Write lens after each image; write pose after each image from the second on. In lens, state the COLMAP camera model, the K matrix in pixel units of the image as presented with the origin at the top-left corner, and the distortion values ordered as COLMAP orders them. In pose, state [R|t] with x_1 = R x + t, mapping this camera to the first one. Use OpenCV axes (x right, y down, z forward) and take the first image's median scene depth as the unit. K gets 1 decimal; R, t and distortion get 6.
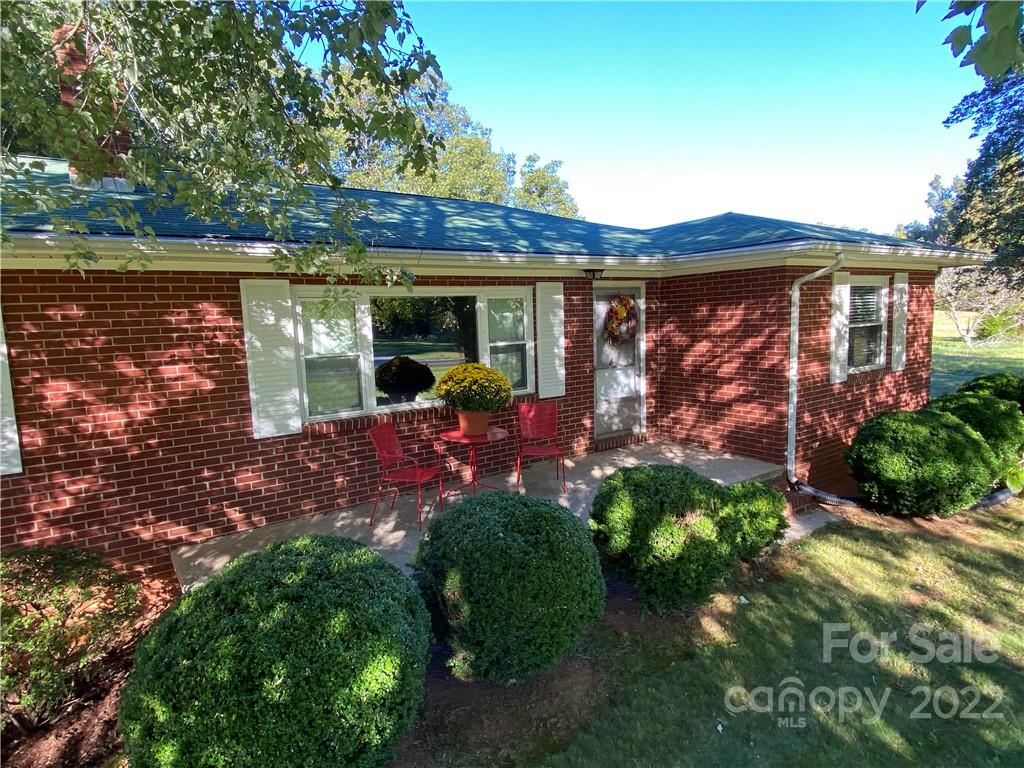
lens RADIAL K [[553.5, 0, 536.7], [0, 553.5, 307.5], [0, 0, 1]] dist [-0.000544, -0.000528]
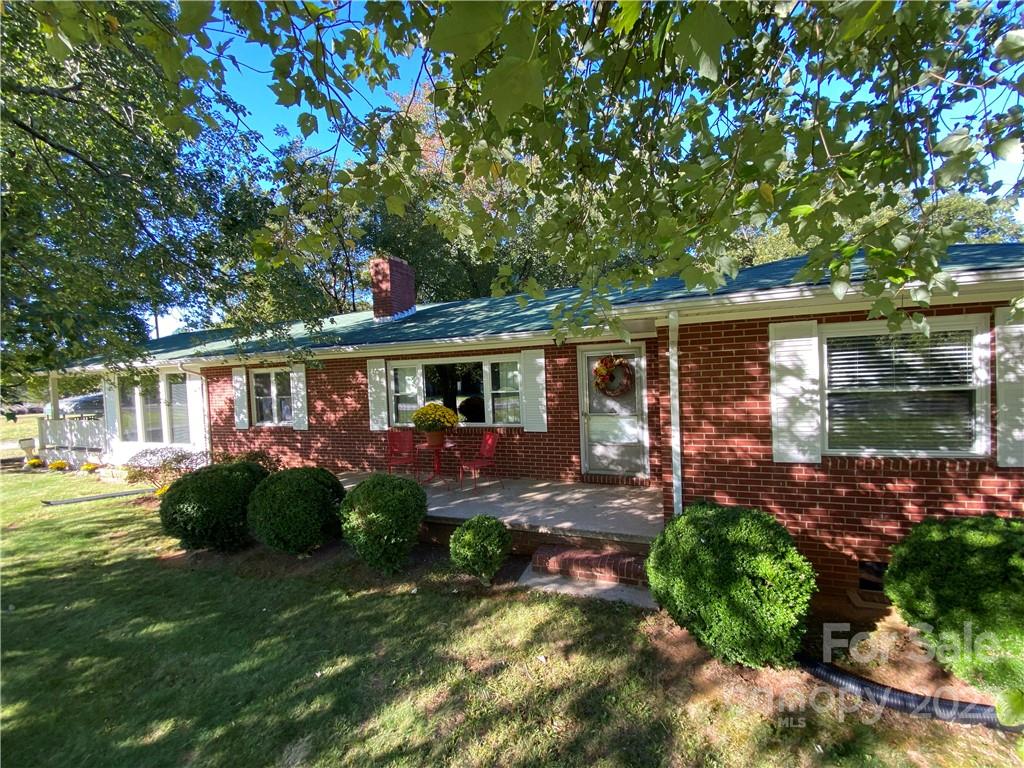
lens RADIAL K [[403.8, 0, 512.0], [0, 403.8, 384.0], [0, 0, 1]] dist [0.000099, -0.000211]
pose [[0.568917, 0.037950, -0.821519, 0.904247], [0.039678, 0.996505, 0.073511, -0.042271], [0.821437, -0.074417, 0.565423, 0.452213]]
